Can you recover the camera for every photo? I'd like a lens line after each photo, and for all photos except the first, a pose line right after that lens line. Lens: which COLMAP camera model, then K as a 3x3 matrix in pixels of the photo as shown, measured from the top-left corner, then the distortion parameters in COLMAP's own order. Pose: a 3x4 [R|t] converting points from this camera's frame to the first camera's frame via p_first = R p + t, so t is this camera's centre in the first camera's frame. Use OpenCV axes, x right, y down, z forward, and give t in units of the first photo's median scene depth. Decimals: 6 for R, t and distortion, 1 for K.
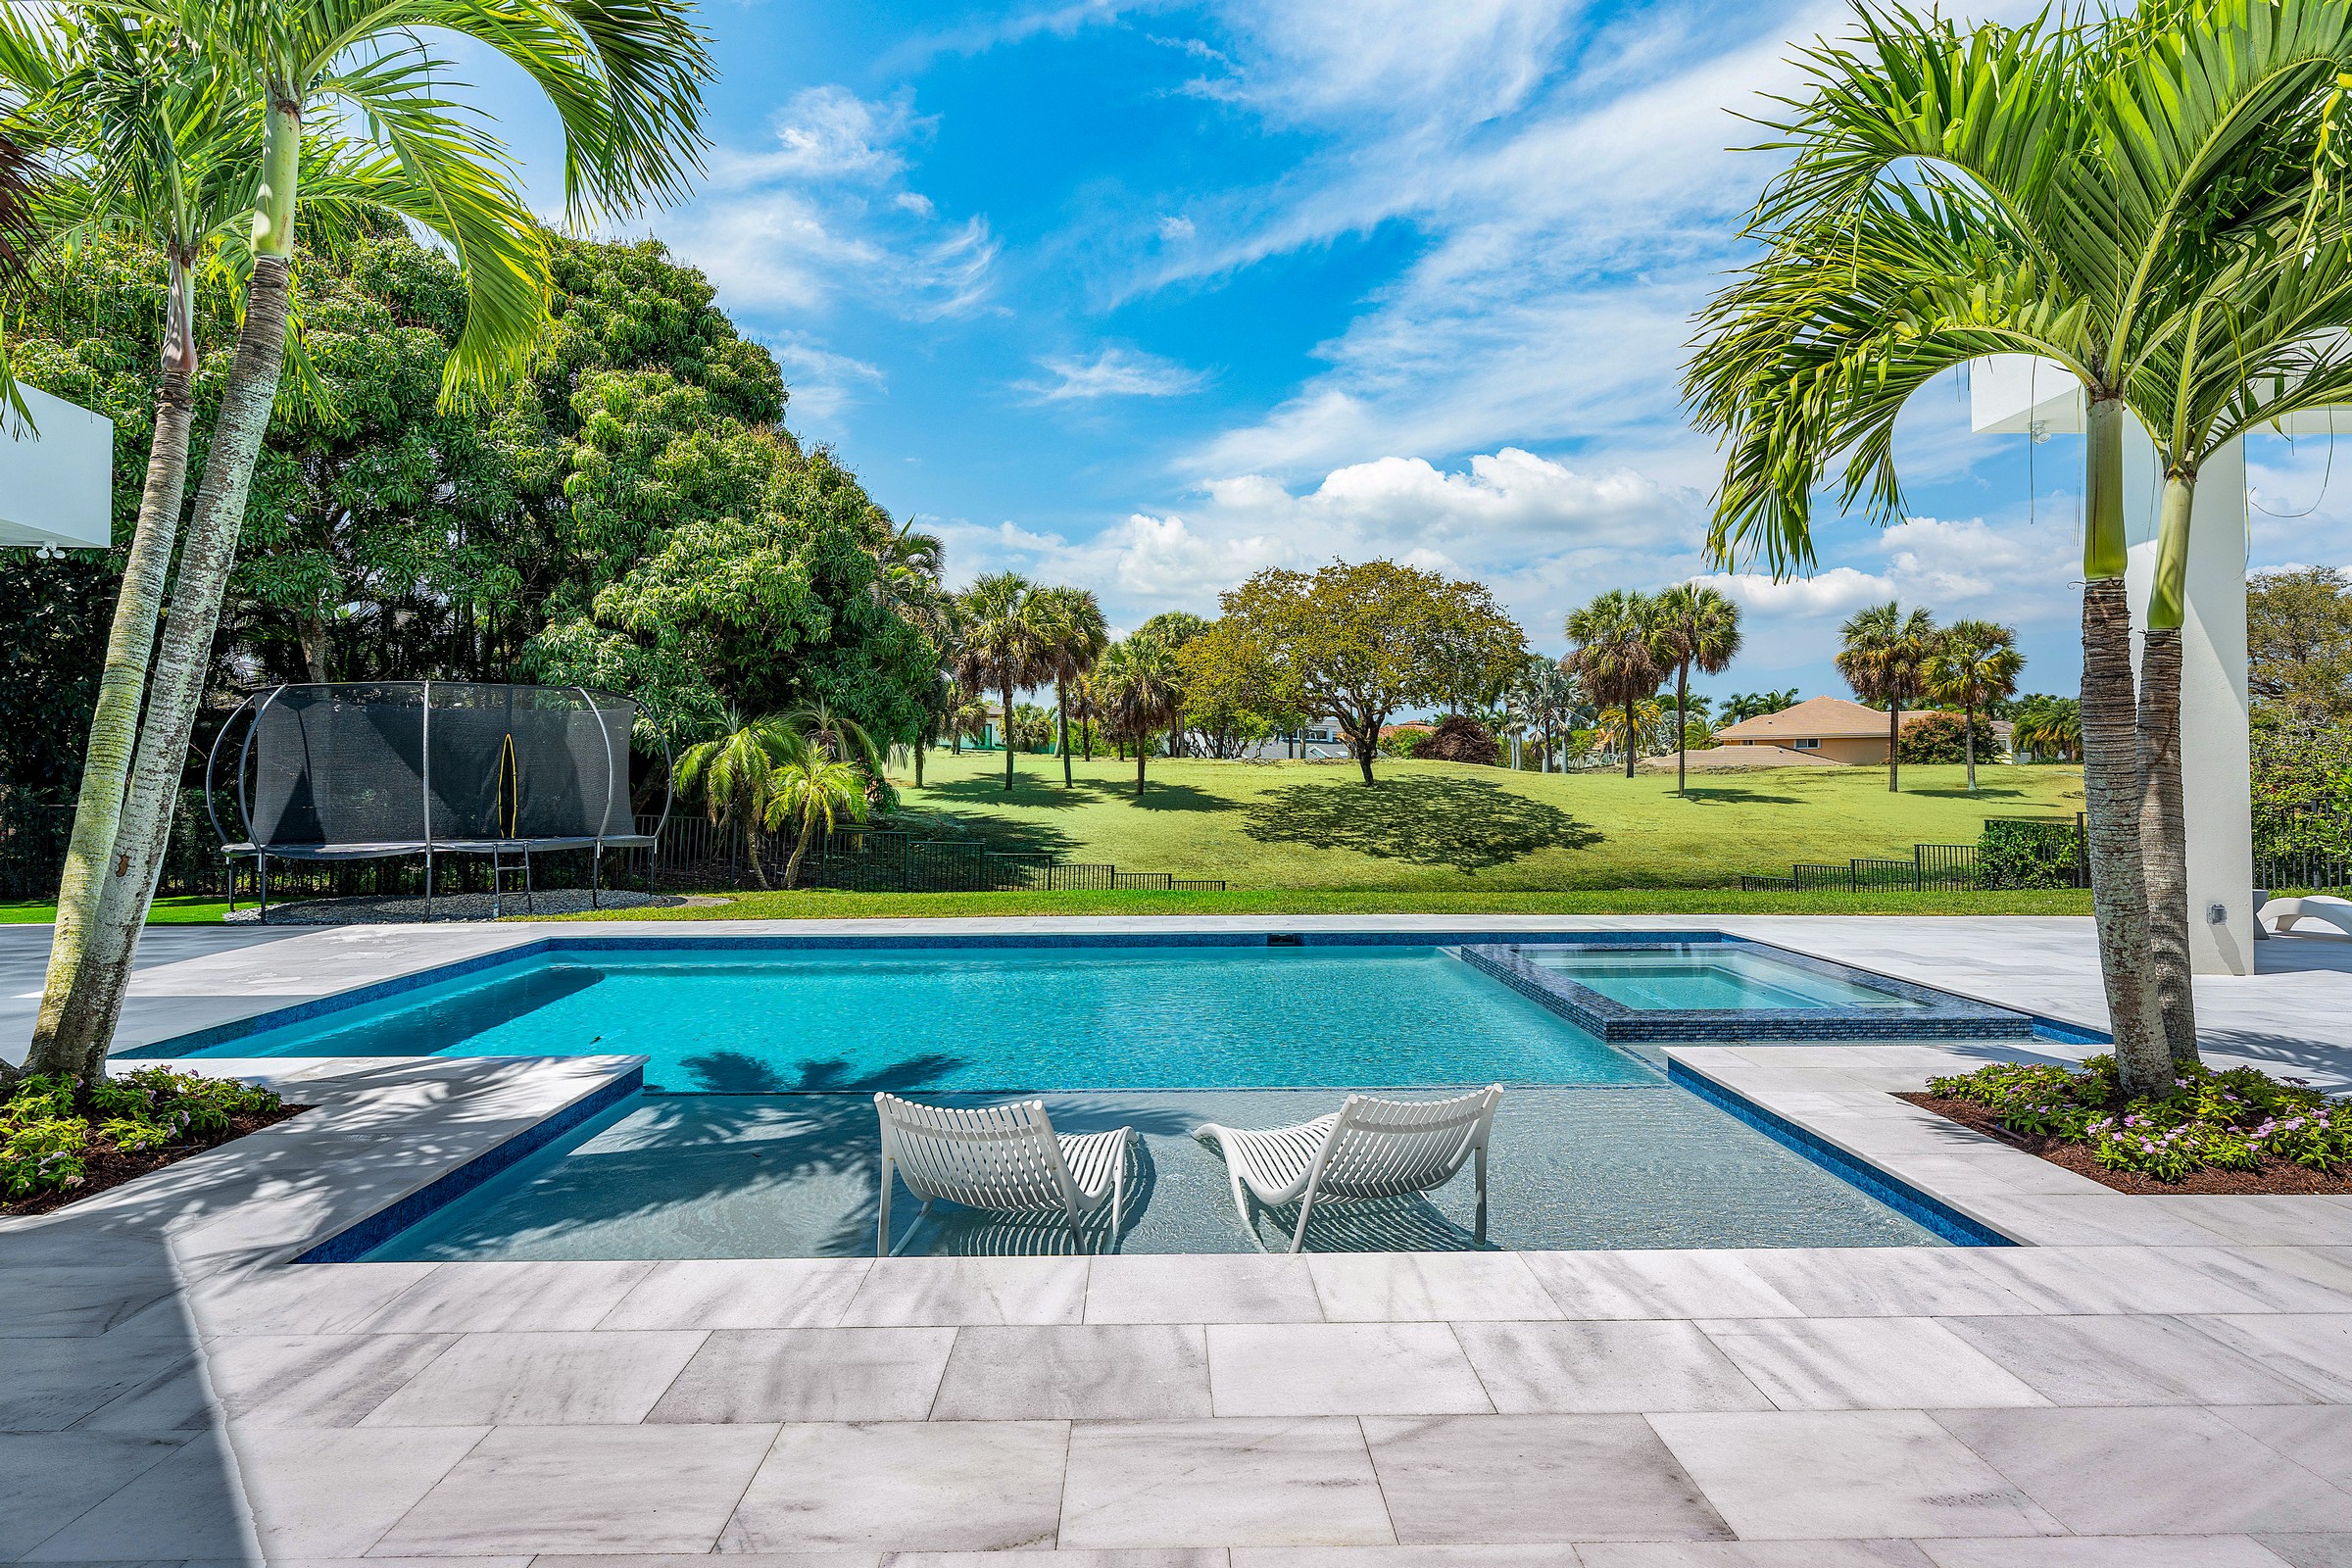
lens RADIAL K [[1114.8, 0, 1174.7], [0, 1114.8, 704.5], [0, 0, 1]] dist [0.004626, -0.000069]
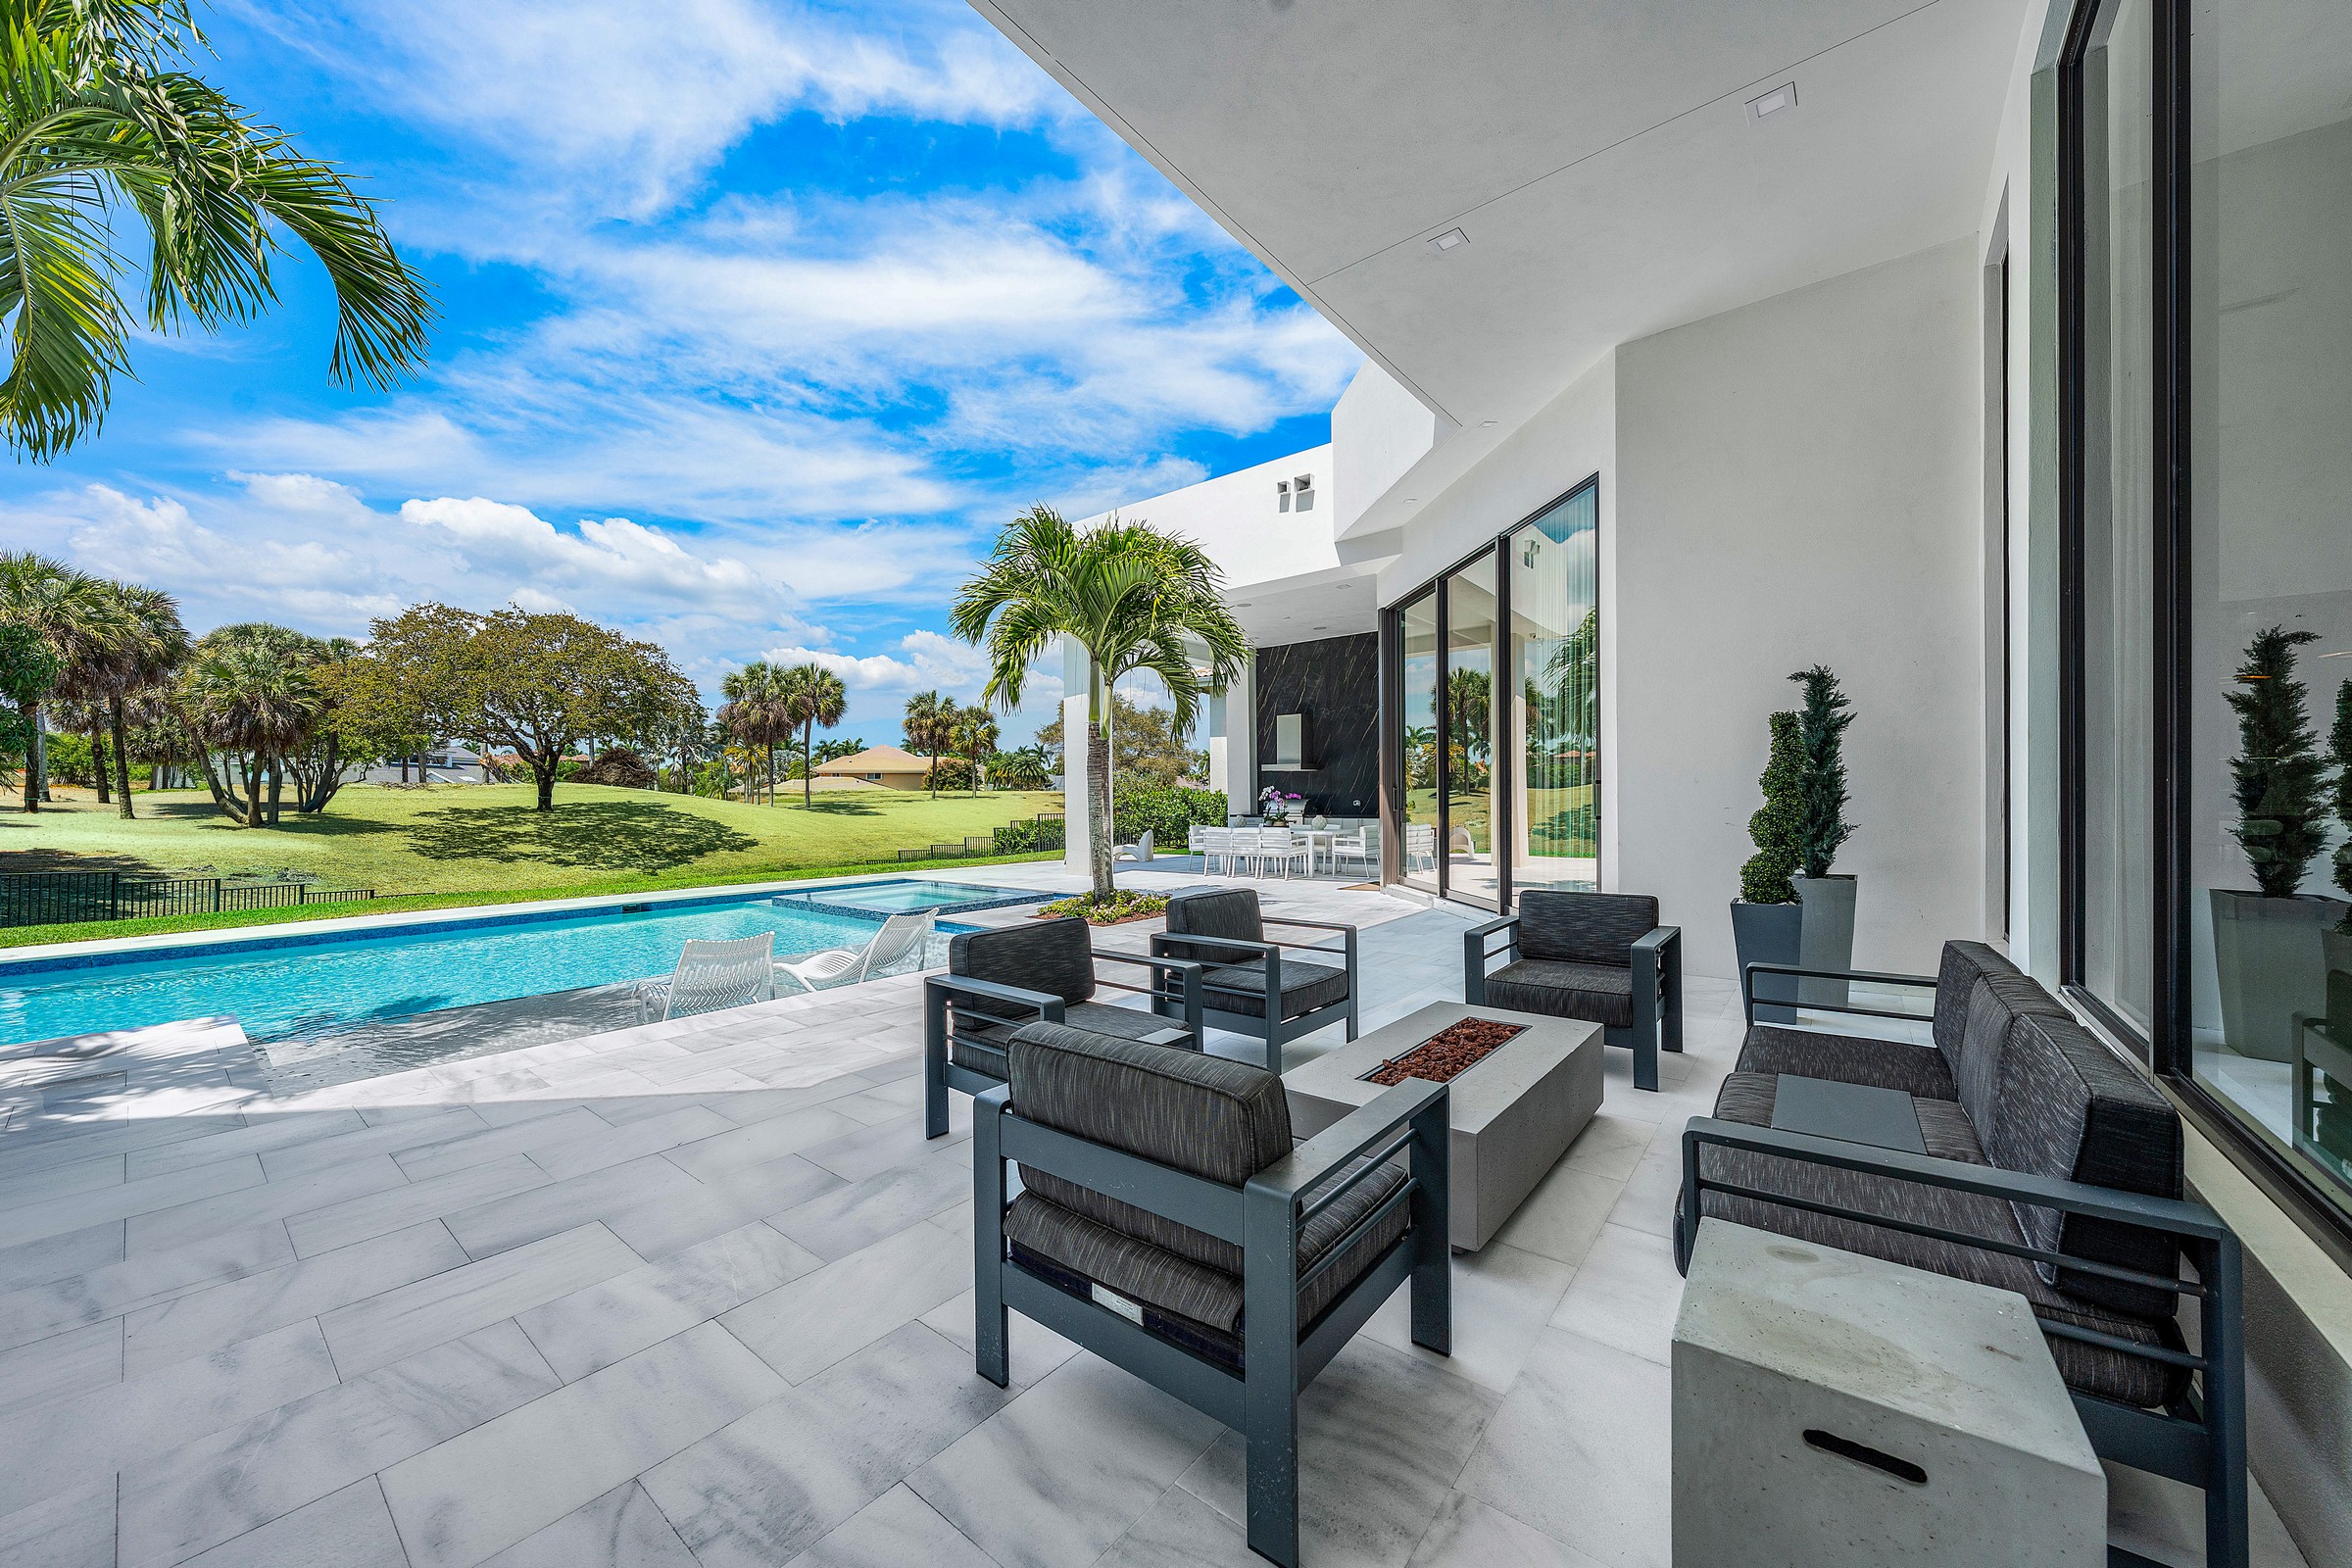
lens RADIAL K [[897.5, 0, 1188.3], [0, 897.5, 792.1], [0, 0, 1]] dist [-0.003981, -0.000087]
pose [[0.629030, 0.003452, 0.777374, -0.122665], [-0.046227, 0.998387, 0.032973, -0.003921], [-0.776005, -0.056677, 0.628175, -0.095964]]
